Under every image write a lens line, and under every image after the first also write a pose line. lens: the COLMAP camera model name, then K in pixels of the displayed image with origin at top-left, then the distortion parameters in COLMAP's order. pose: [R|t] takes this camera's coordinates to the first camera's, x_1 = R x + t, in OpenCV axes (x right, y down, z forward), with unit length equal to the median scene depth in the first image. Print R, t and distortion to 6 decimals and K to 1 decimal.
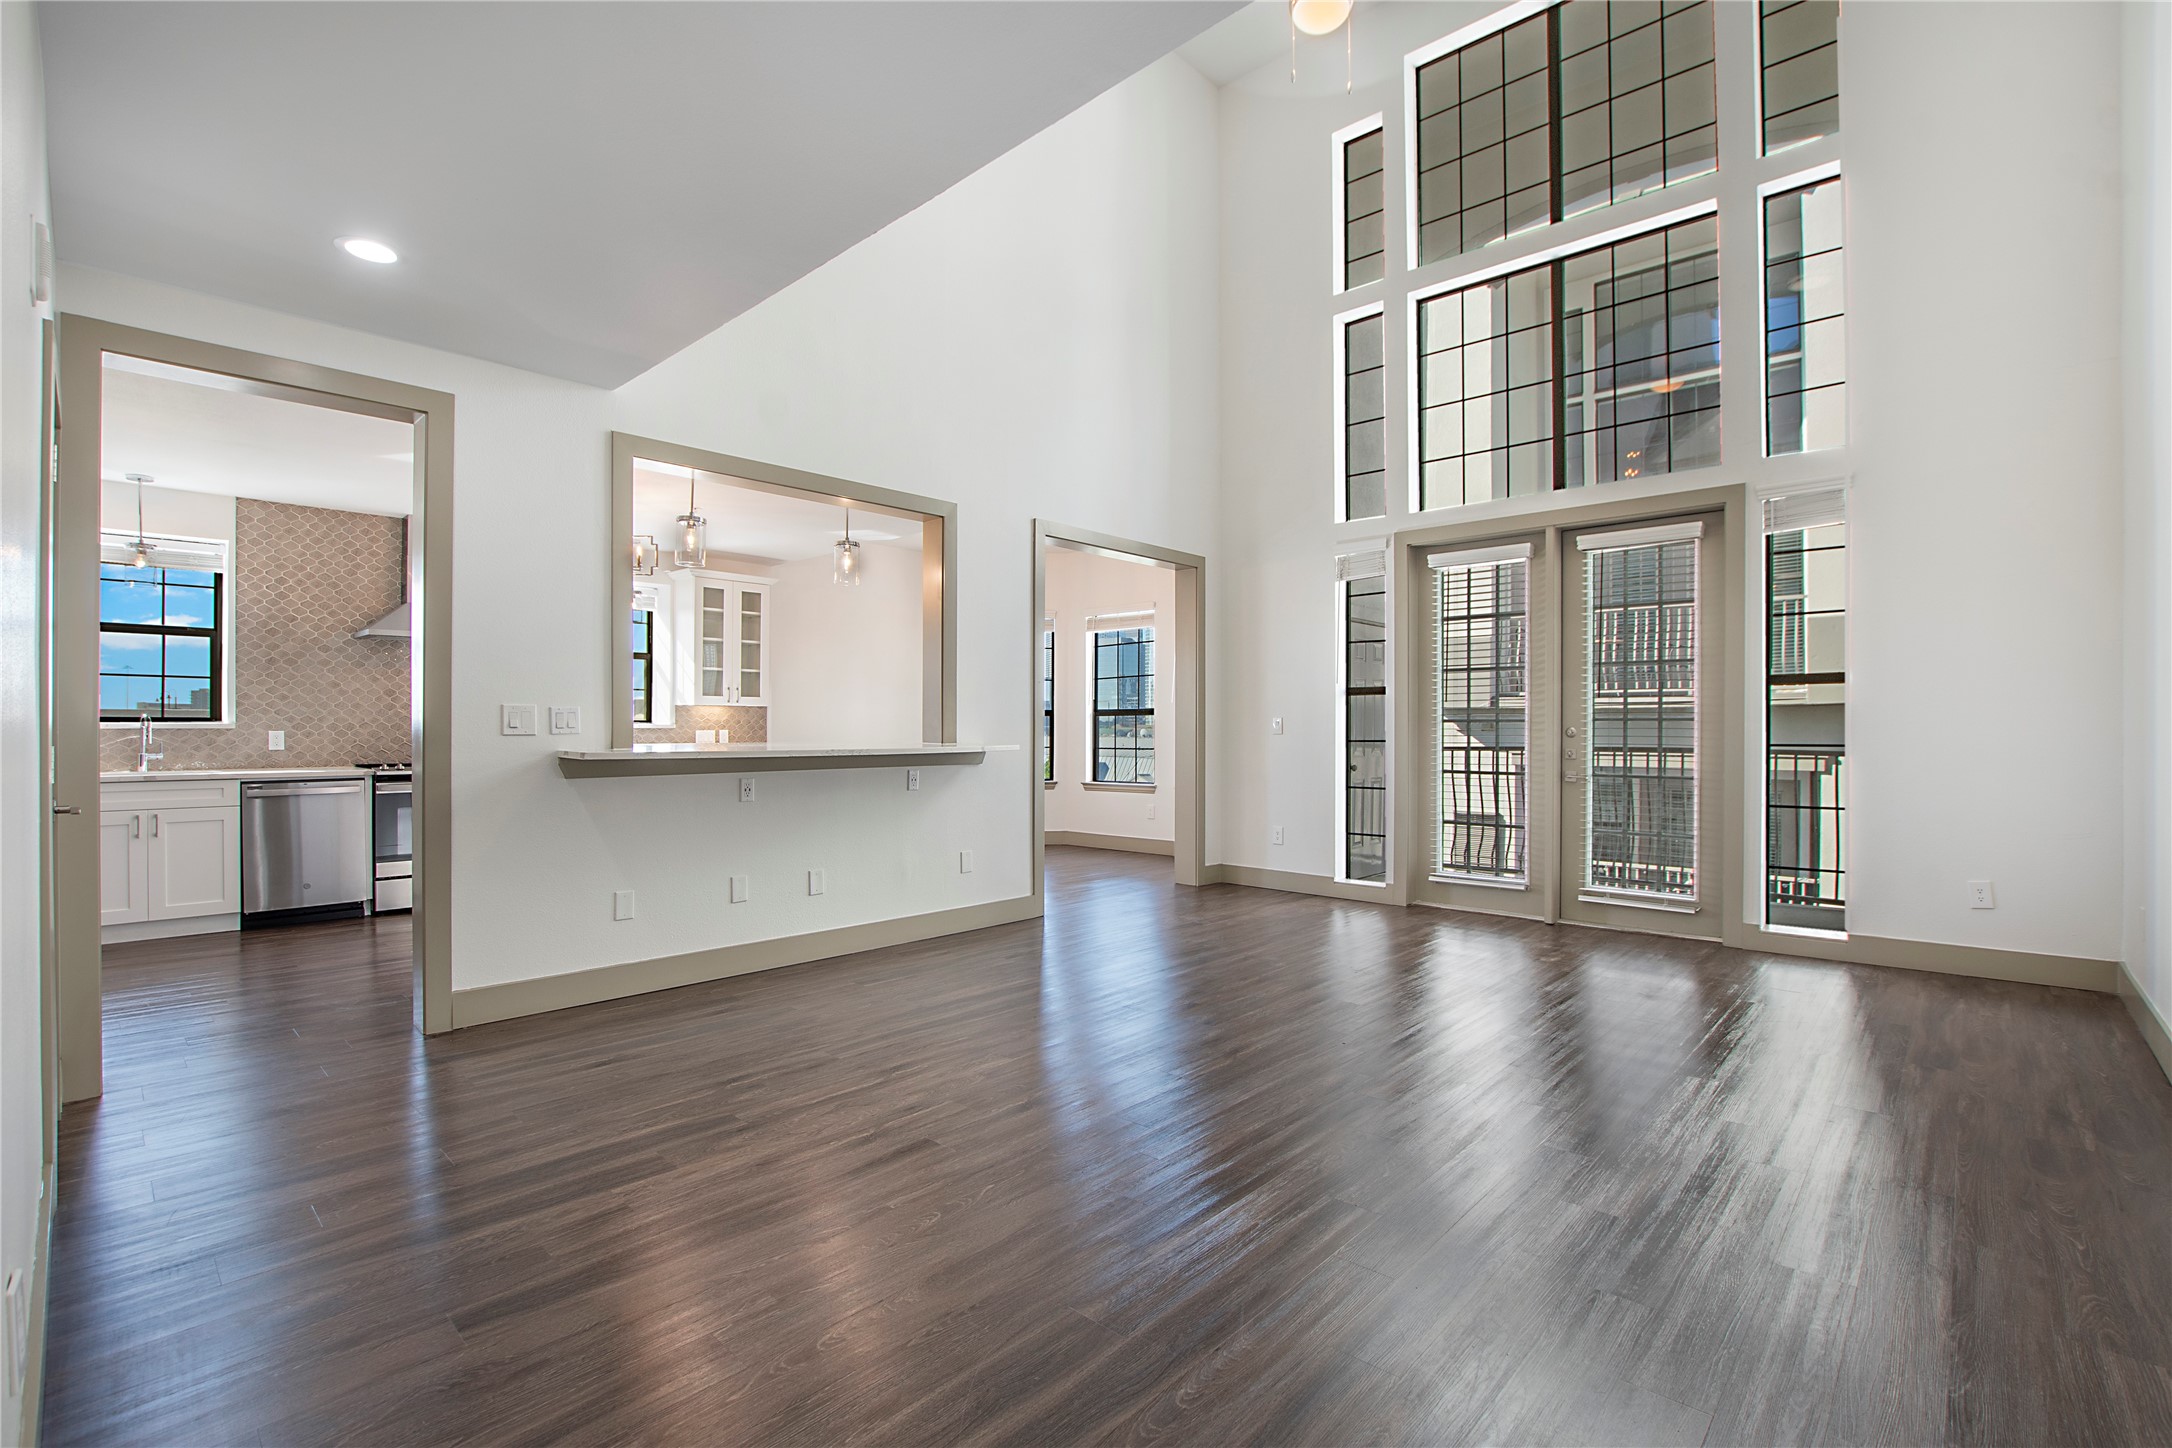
lens RADIAL K [[961.3, 0, 1080.2], [0, 961.3, 735.5], [0, 0, 1]] dist [-0.030686, 0.003334]
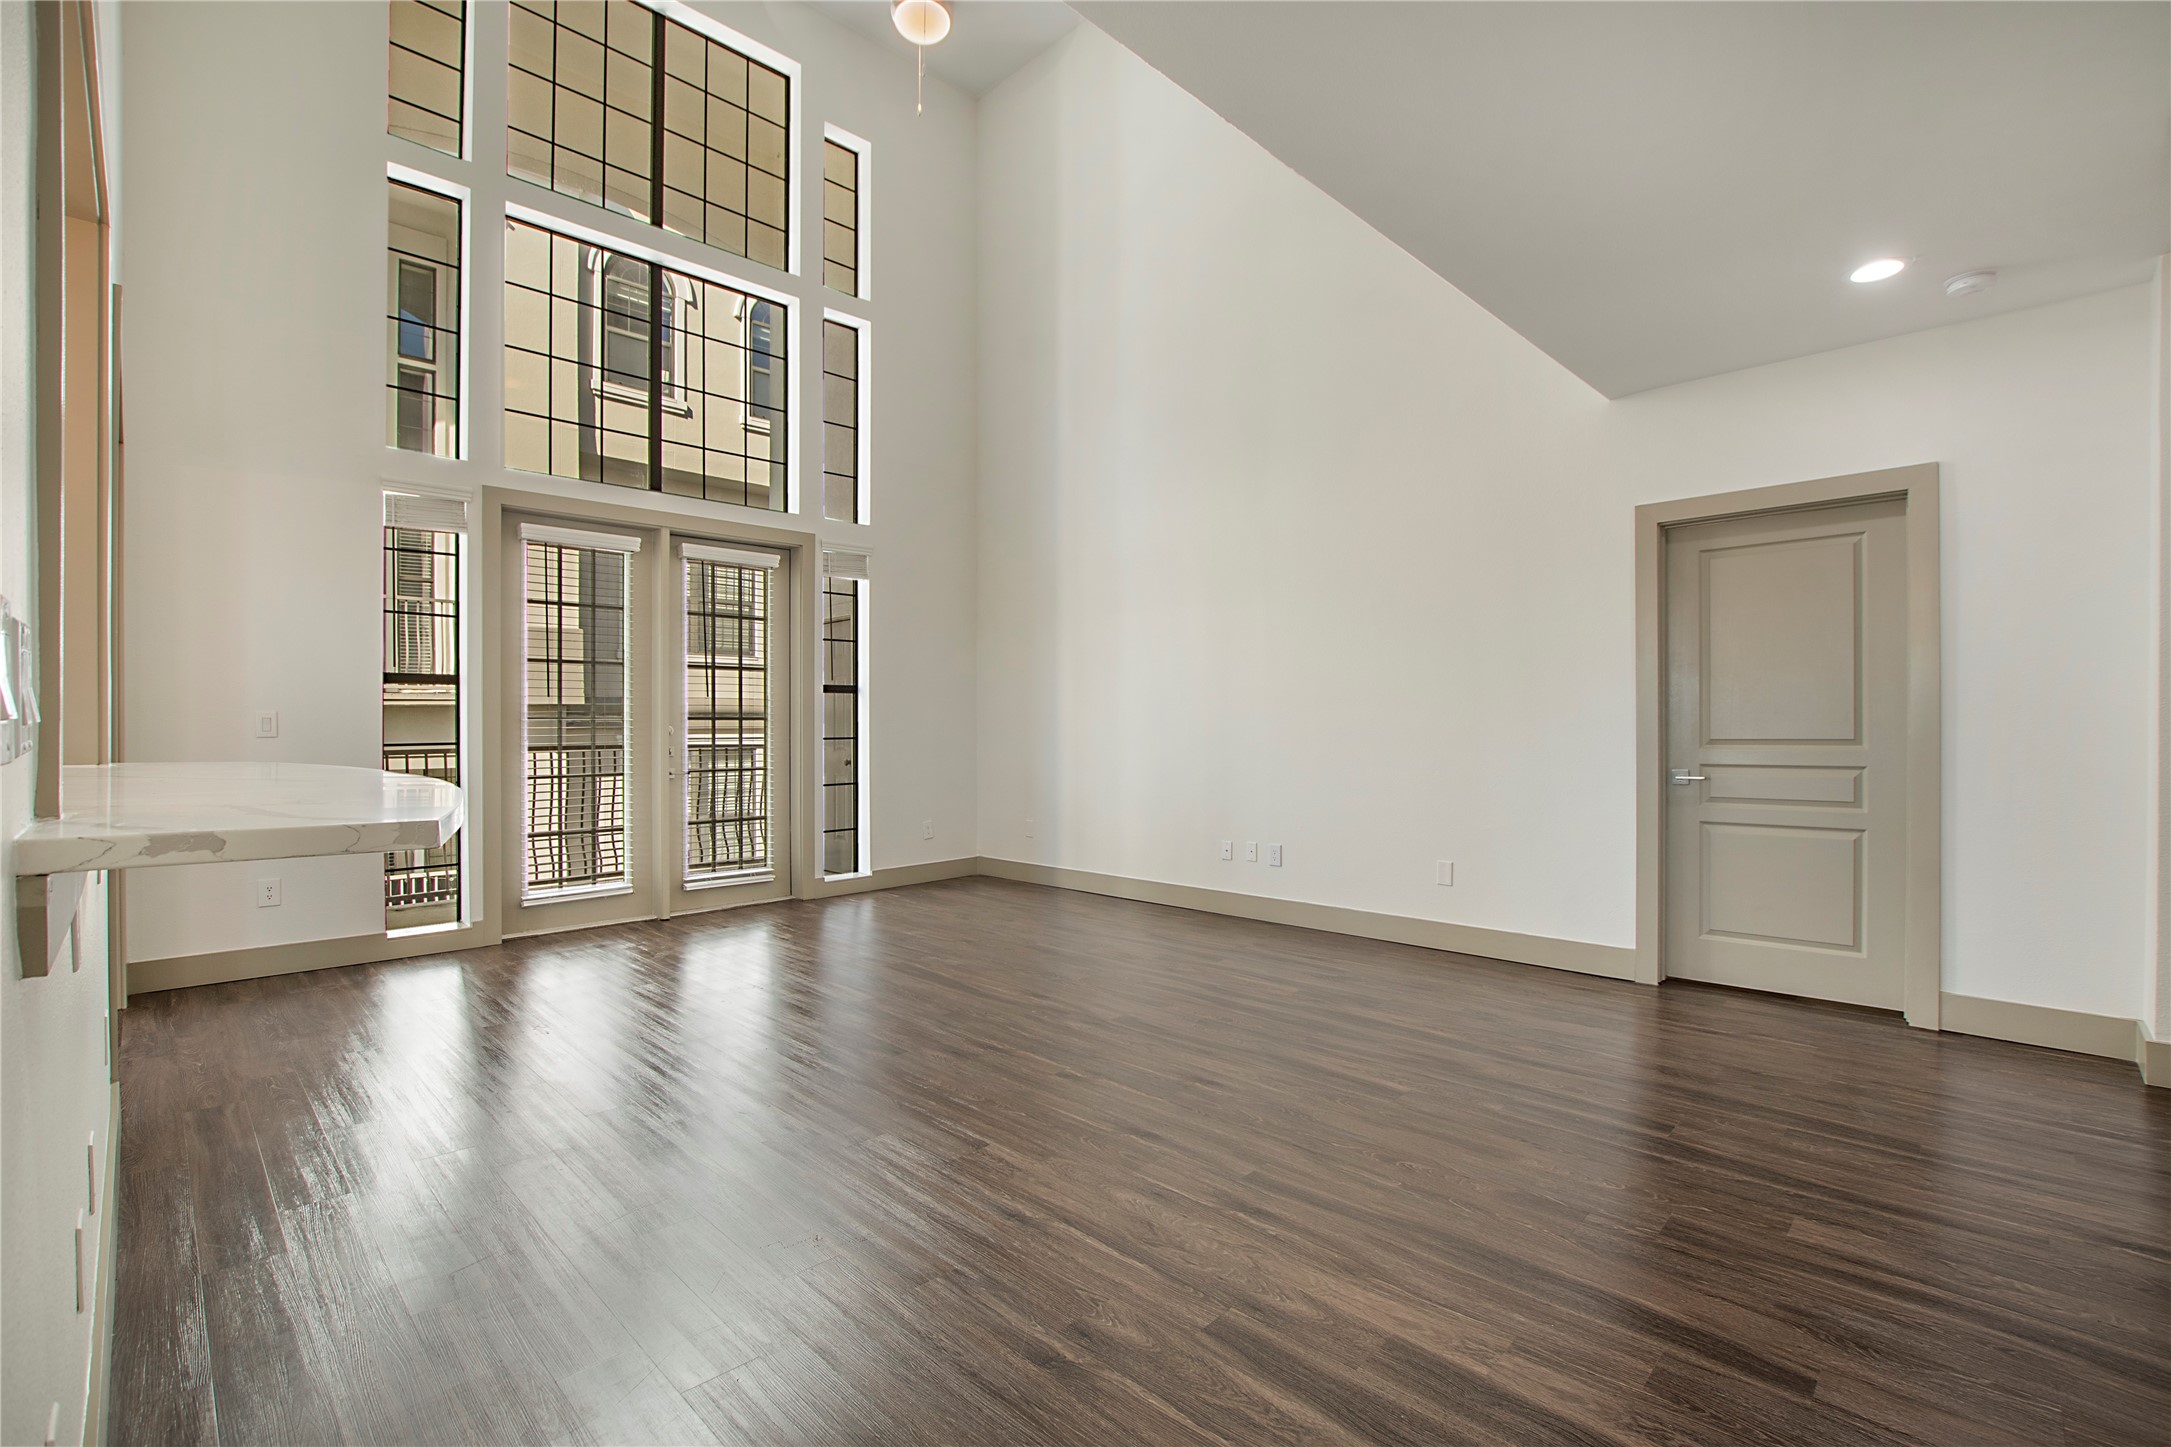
lens RADIAL K [[960.9, 0, 1074.9], [0, 960.9, 728.0], [0, 0, 1]] dist [-0.030686, 0.003334]
pose [[0.033784, -0.004615, 0.999419, -0.470086], [0.013502, 0.999900, 0.004161, -0.003891], [-0.999338, 0.013353, 0.033843, 0.497231]]
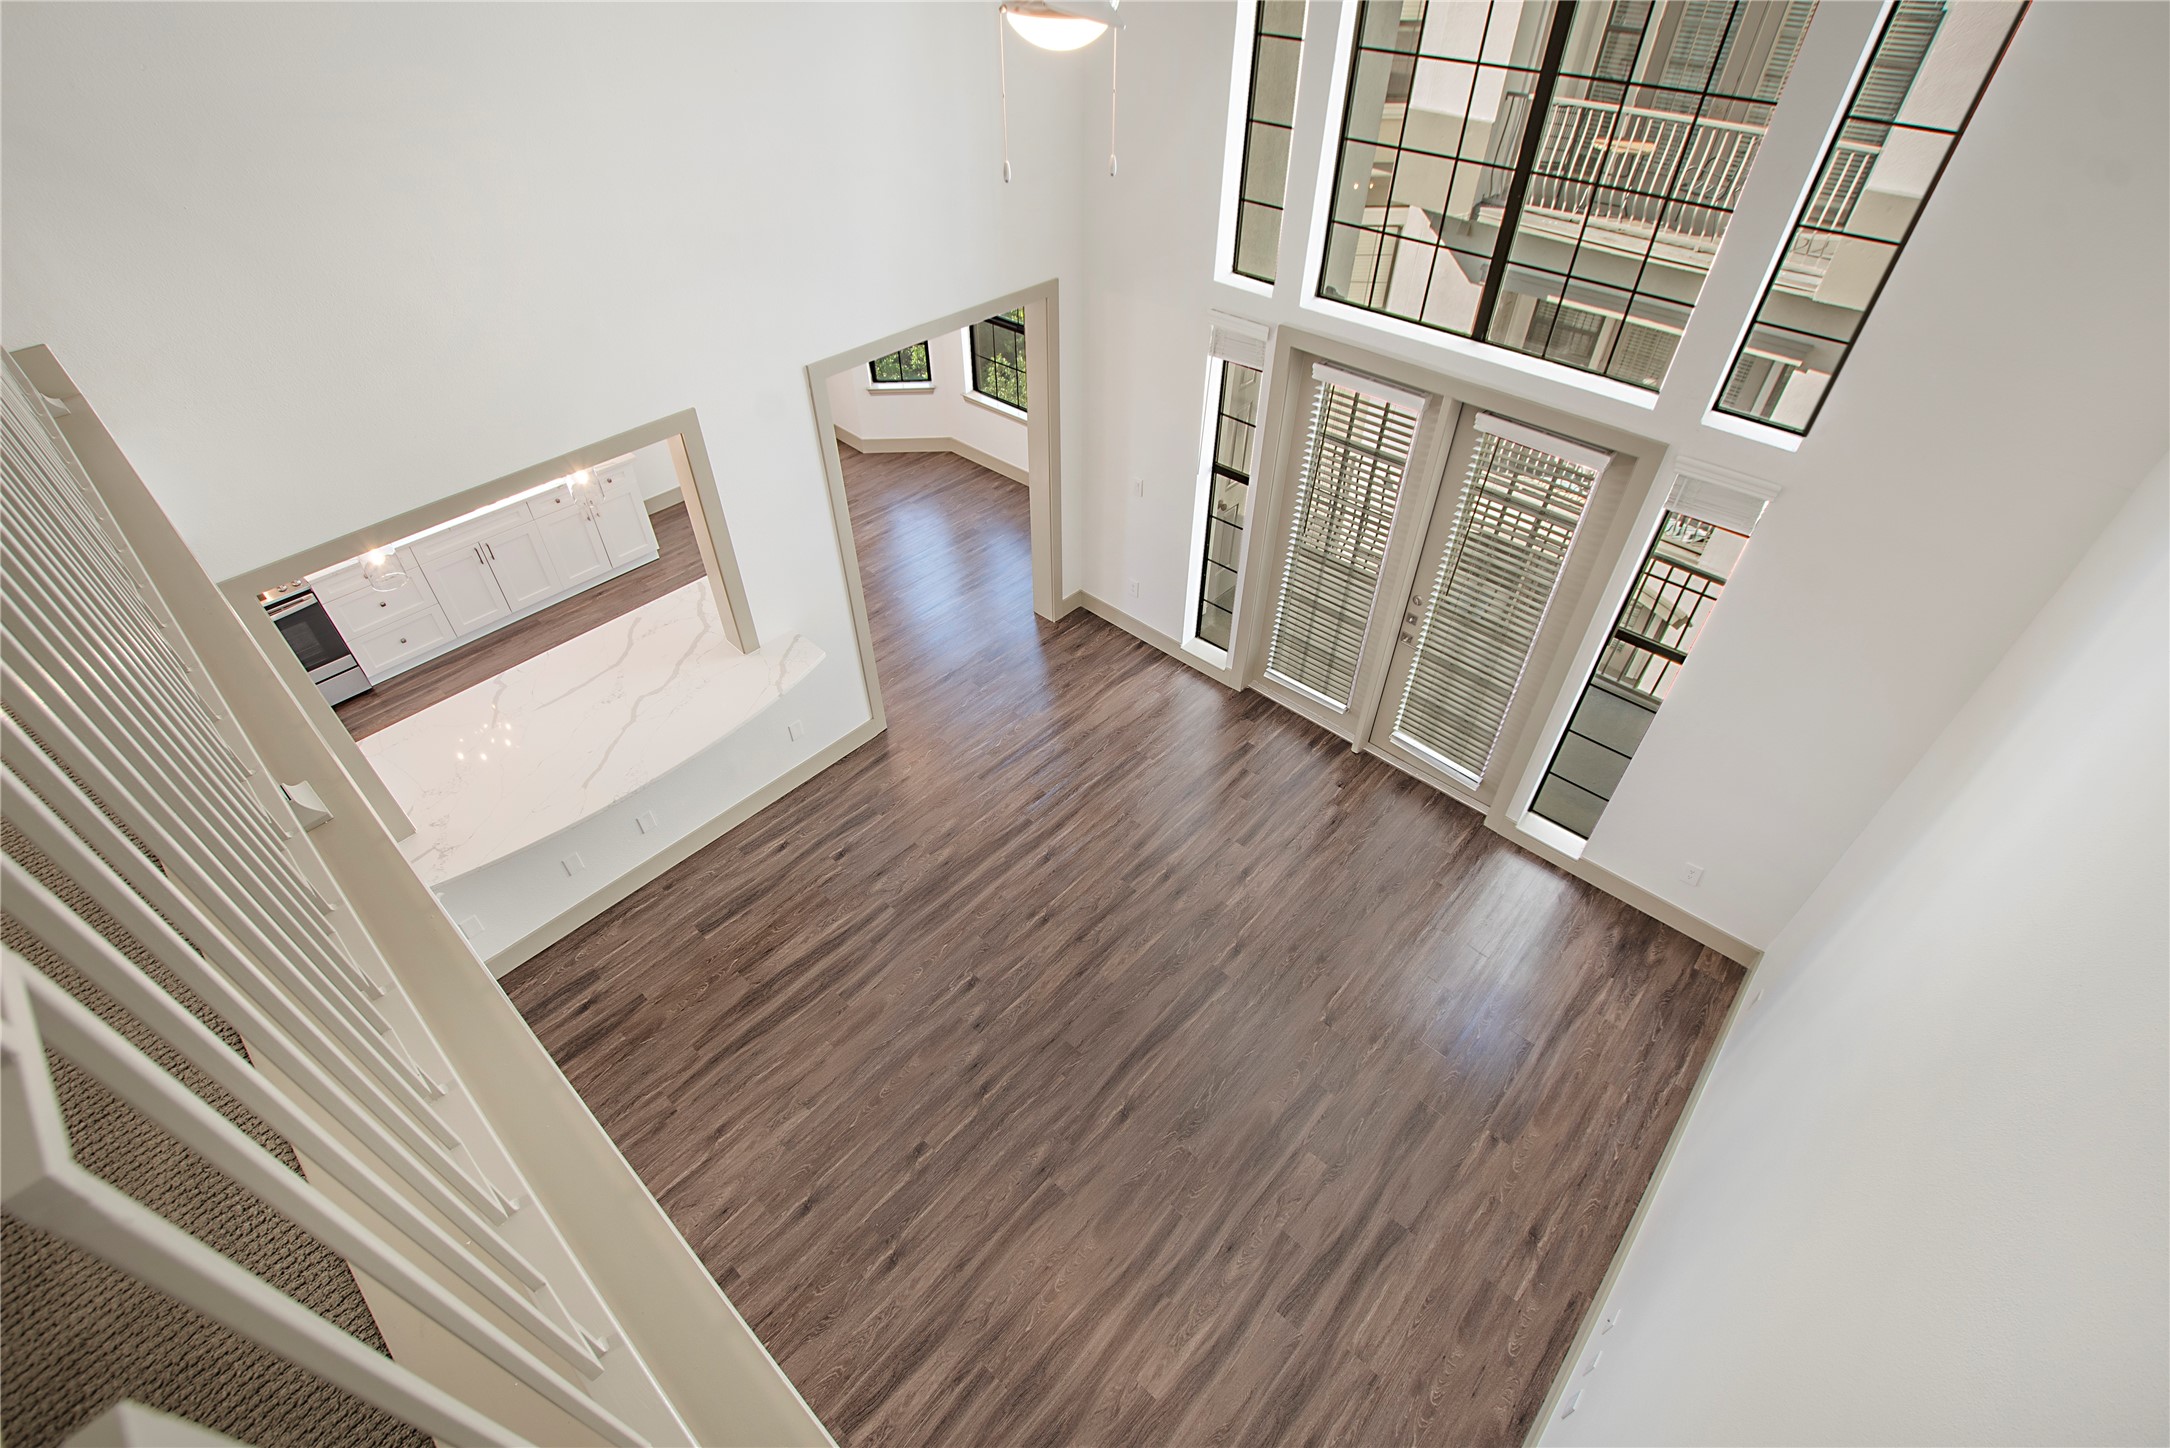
lens RADIAL K [[960.4, 0, 1081.9], [0, 960.4, 722.1], [0, 0, 1]] dist [-0.030686, 0.003334]
pose [[0.999905, -0.009265, 0.010158, 0.163008], [0.000027, 0.740143, 0.672450, -0.516321], [-0.013749, -0.672386, 0.740073, 0.213633]]
